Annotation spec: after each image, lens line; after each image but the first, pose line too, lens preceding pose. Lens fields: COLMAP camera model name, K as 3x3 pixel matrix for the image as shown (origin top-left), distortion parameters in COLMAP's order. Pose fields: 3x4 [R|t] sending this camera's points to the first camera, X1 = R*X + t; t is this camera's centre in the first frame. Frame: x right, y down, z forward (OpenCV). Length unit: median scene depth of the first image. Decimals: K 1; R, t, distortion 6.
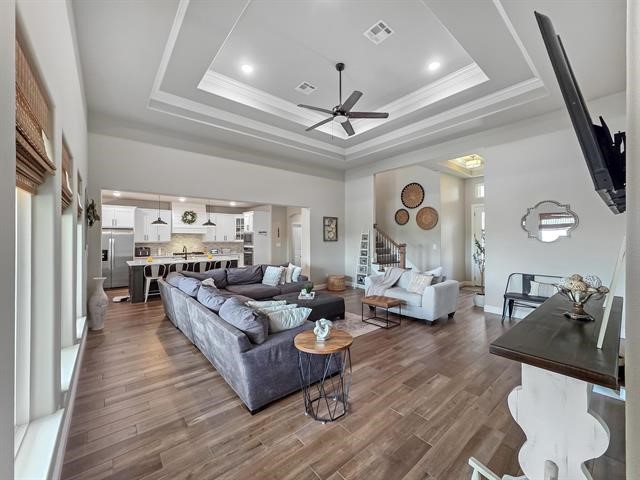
lens RADIAL K [[260.5, 0, 321.9], [0, 260.5, 237.0], [0, 0, 1]] dist [0.000684, 0.000392]
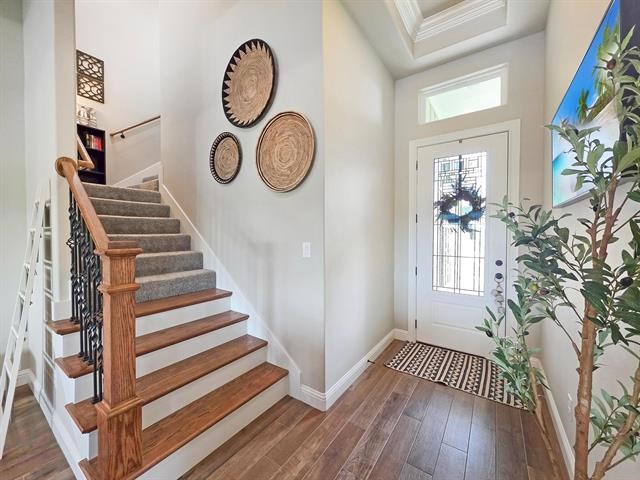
lens RADIAL K [[260.5, 0, 321.9], [0, 260.5, 237.0], [0, 0, 1]] dist [0.000684, 0.000392]
pose [[0.962119, -0.006965, 0.272542, 0.353357], [0.001176, 0.999770, 0.021397, 0.016203], [-0.272628, -0.020266, 0.961906, 0.686821]]
